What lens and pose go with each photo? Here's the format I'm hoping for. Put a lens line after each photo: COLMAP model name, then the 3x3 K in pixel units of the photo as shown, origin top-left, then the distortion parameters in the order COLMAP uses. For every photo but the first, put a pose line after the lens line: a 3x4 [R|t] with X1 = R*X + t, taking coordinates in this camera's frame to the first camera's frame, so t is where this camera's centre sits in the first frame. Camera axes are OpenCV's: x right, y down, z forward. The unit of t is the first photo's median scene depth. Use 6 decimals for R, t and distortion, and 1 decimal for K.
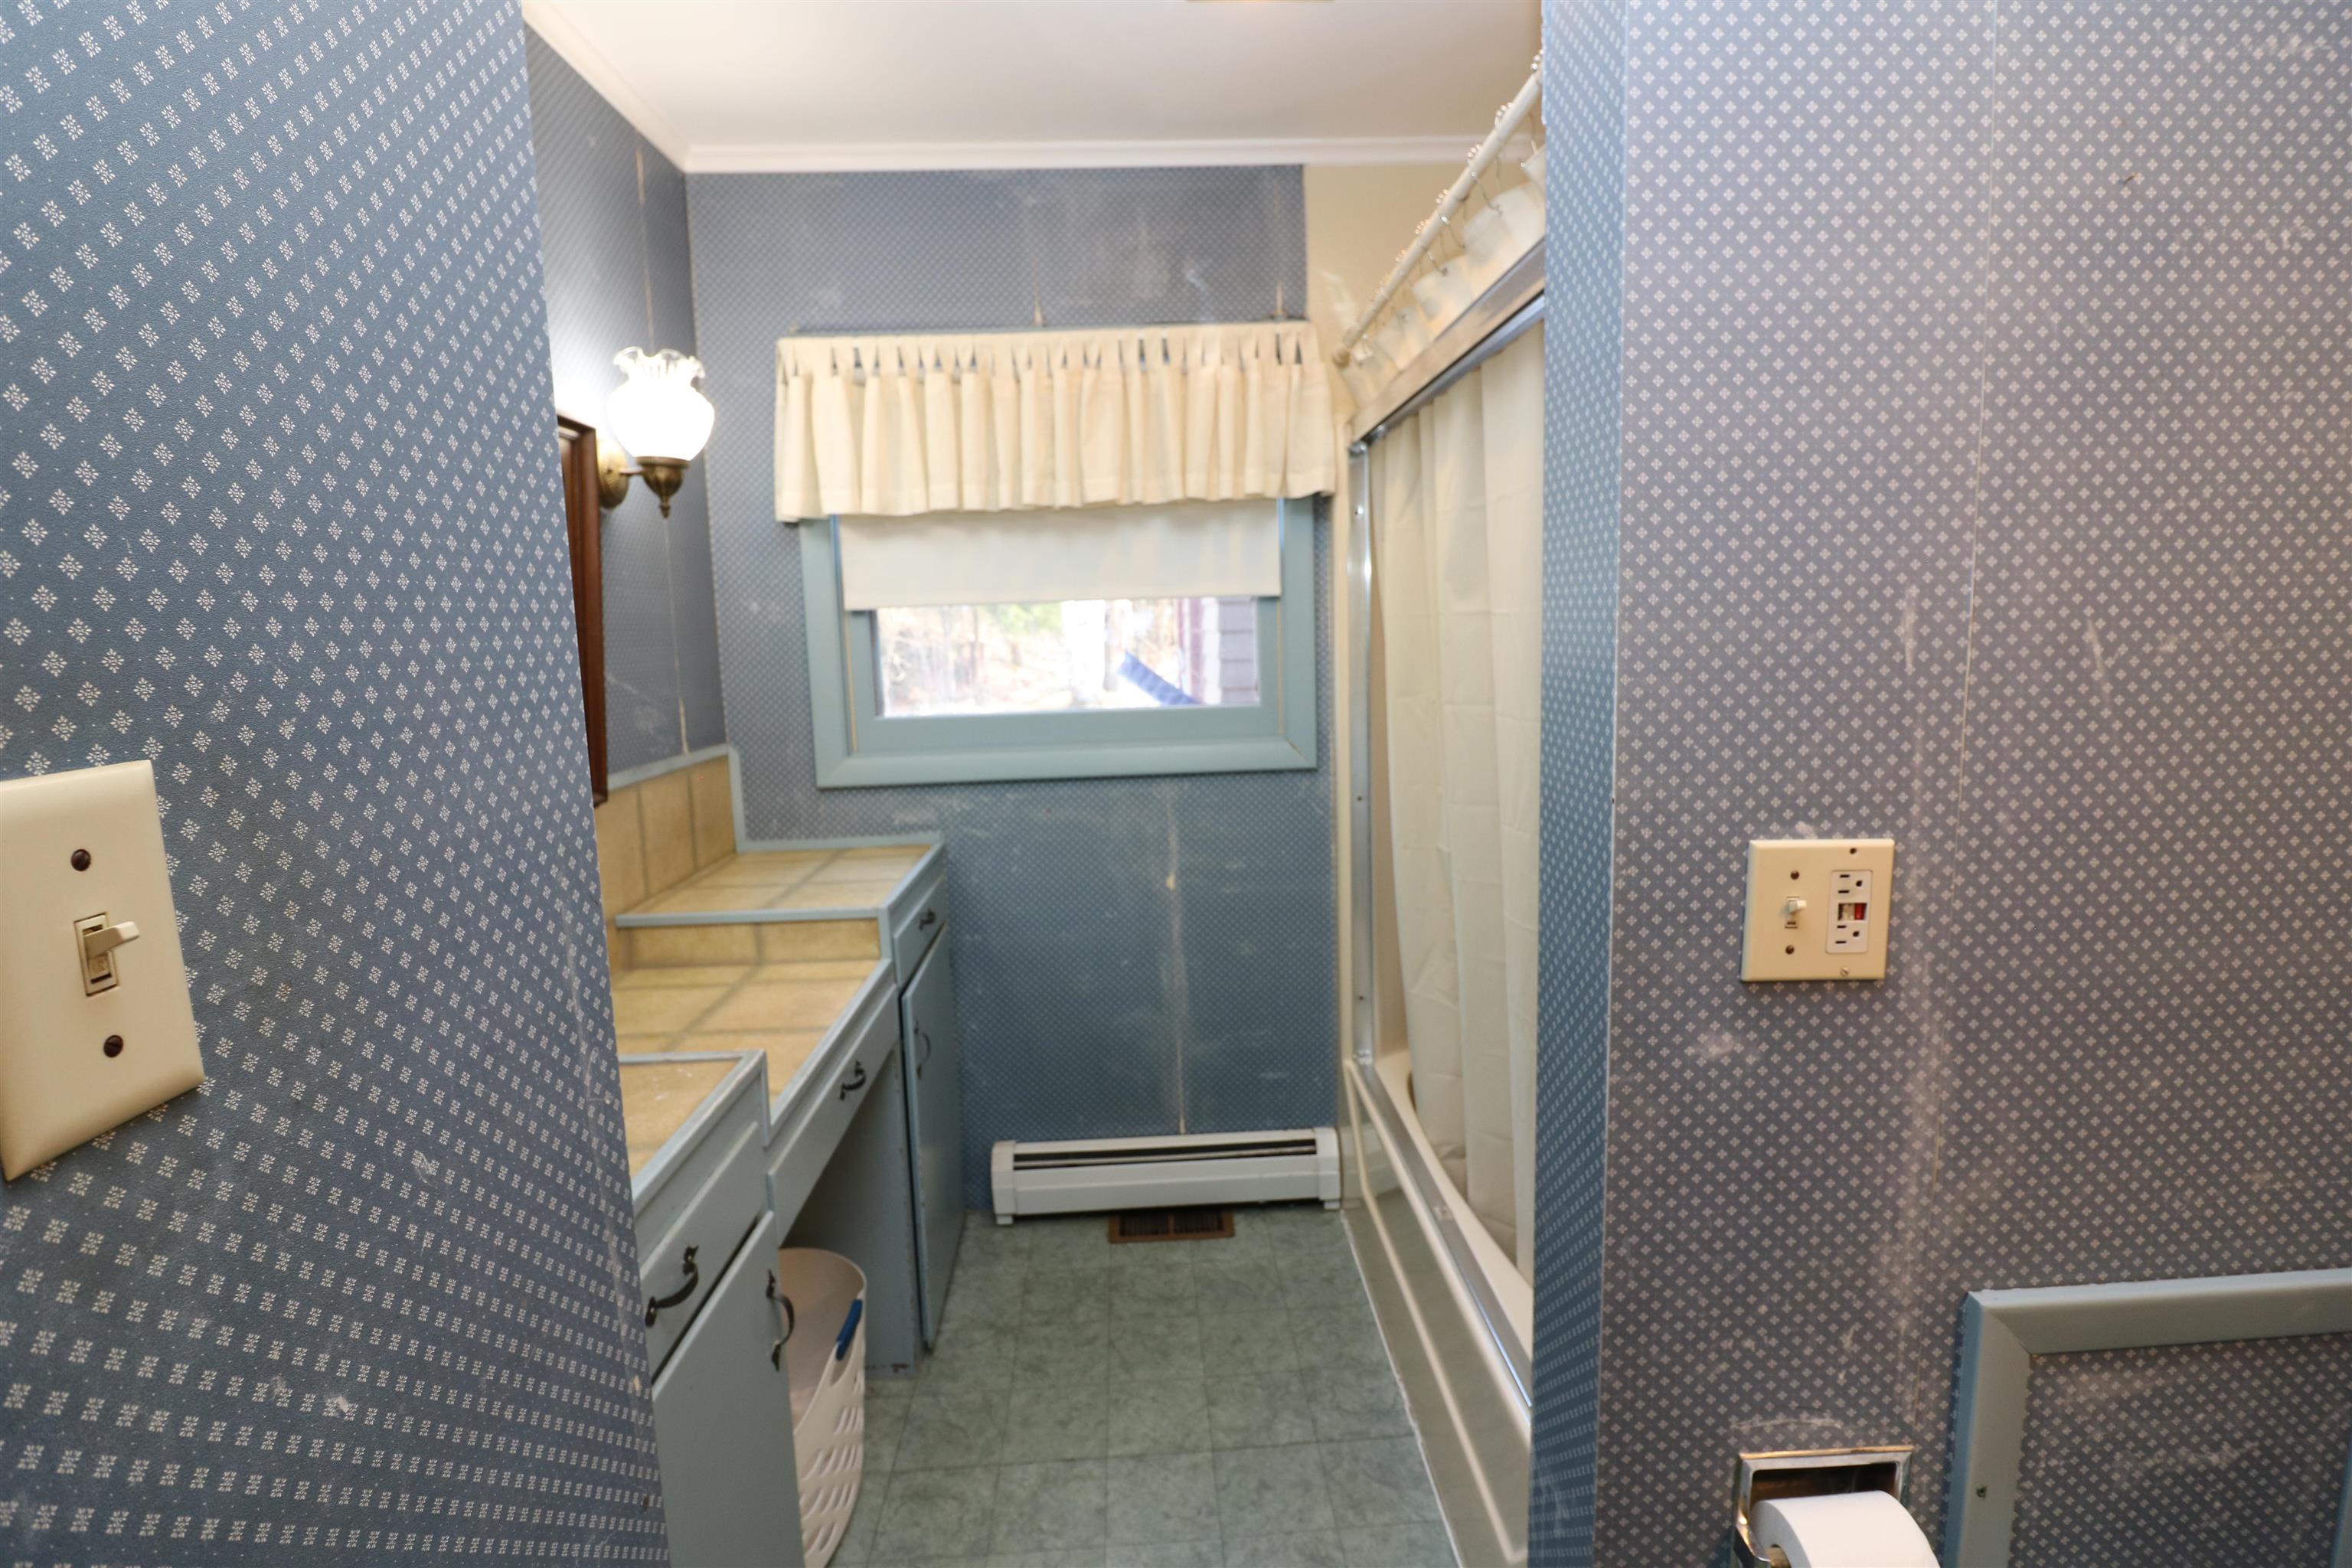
lens RADIAL K [[1109.3, 0, 1199.2], [0, 1109.3, 766.8], [0, 0, 1]] dist [-0.001701, -0.012841]
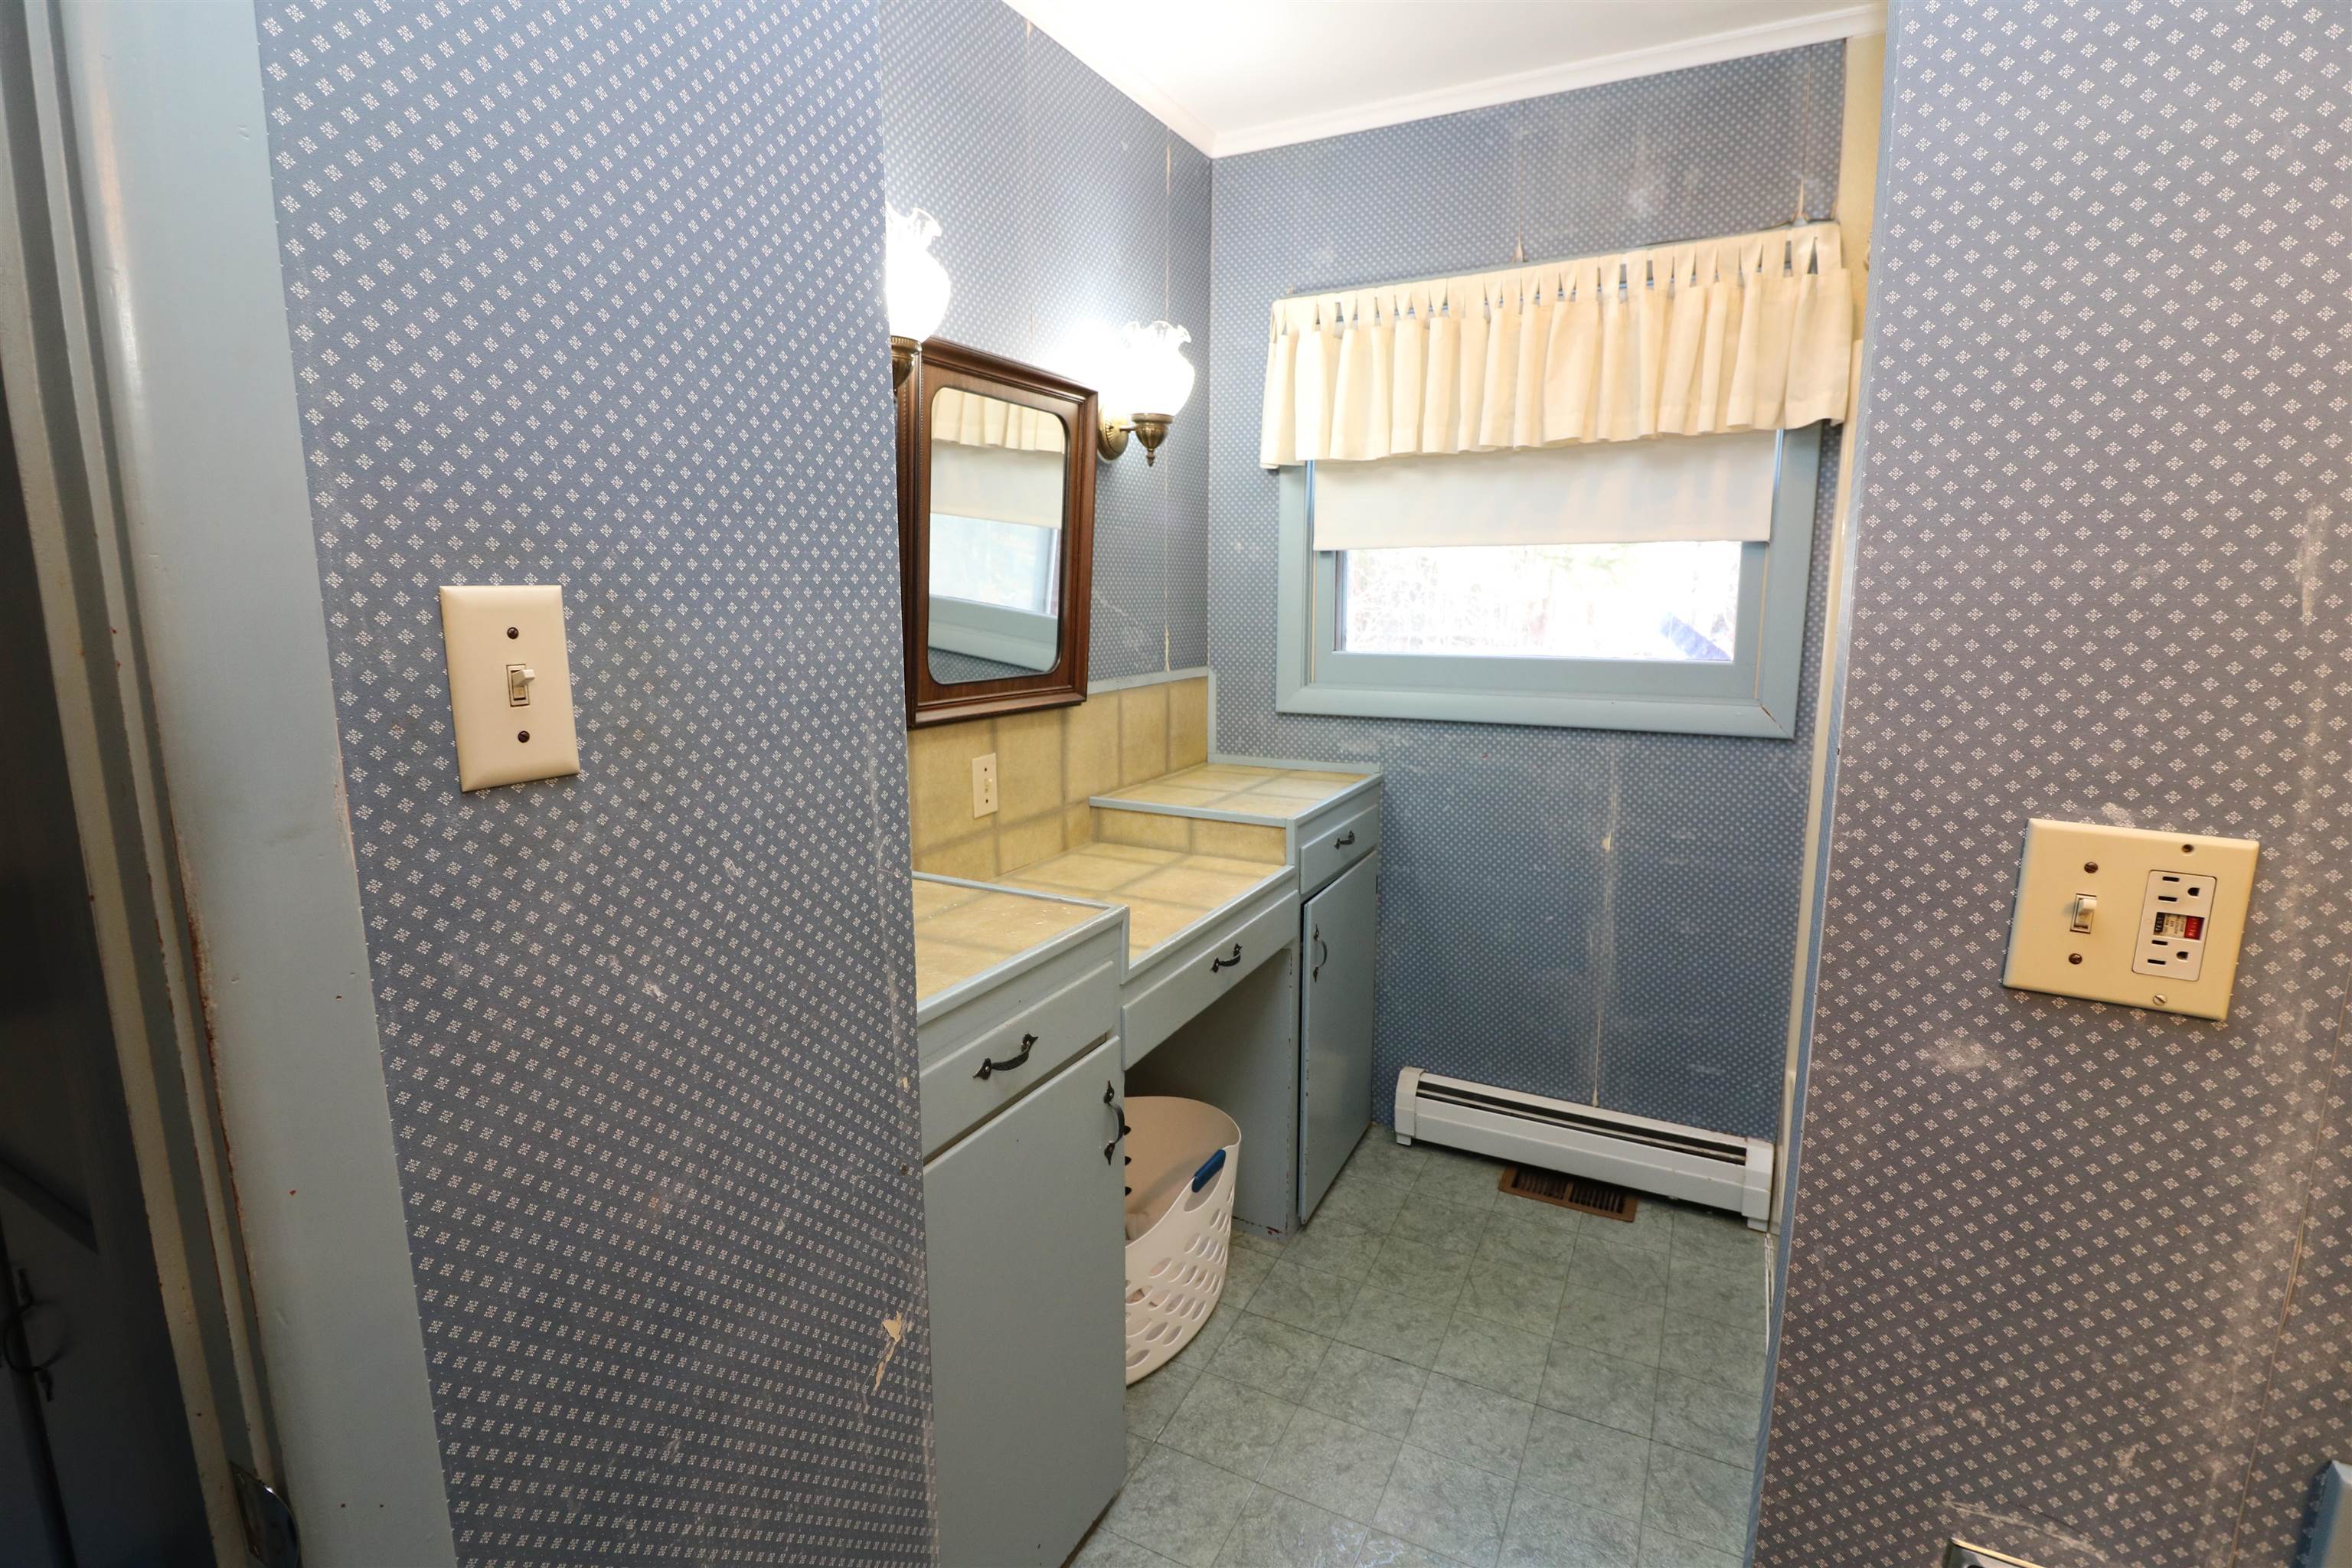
lens RADIAL K [[1109.3, 0, 1174.9], [0, 1109.3, 774.5], [0, 0, 1]] dist [-0.001701, -0.012841]
pose [[0.859689, 0.113885, -0.497961, 0.341730], [-0.091008, 0.993382, 0.070071, 0.033575], [0.502645, -0.014921, 0.864364, -0.025701]]
